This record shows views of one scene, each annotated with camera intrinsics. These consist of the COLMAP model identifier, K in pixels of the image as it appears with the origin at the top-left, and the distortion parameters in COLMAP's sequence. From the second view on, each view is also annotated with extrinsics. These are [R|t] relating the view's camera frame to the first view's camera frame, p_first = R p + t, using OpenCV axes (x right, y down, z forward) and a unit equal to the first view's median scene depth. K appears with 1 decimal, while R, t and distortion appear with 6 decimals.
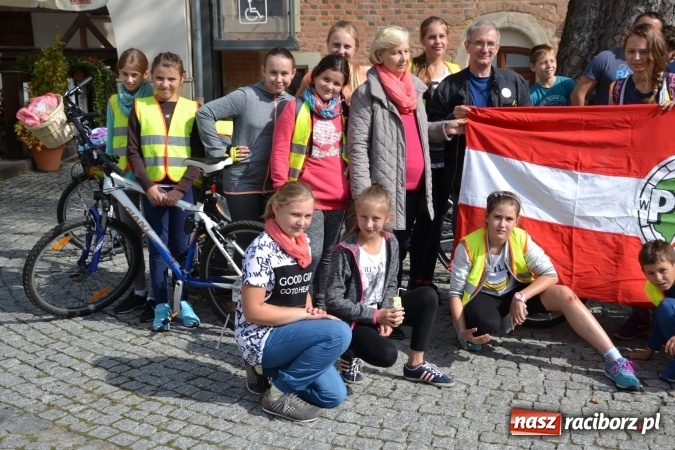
lens RADIAL K [[1043.0, 0, 321.7], [0, 1043.0, 223.4], [0, 0, 1]] dist [0.242617, 0.015316]
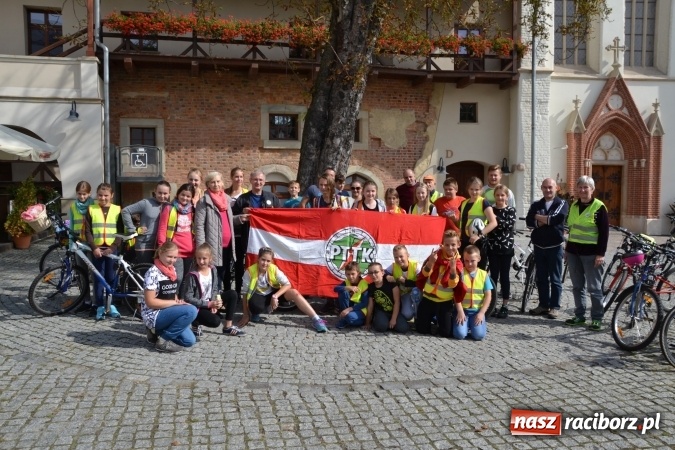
lens RADIAL K [[667.0, 0, 359.2], [0, 667.0, 224.5], [0, 0, 1]] dist [-0.121271, 0.184810]
pose [[0.961861, -0.006301, 0.273467, -0.021074], [0.033838, 0.994797, -0.096097, 0.062273], [-0.271438, 0.101686, 0.957069, -0.379259]]
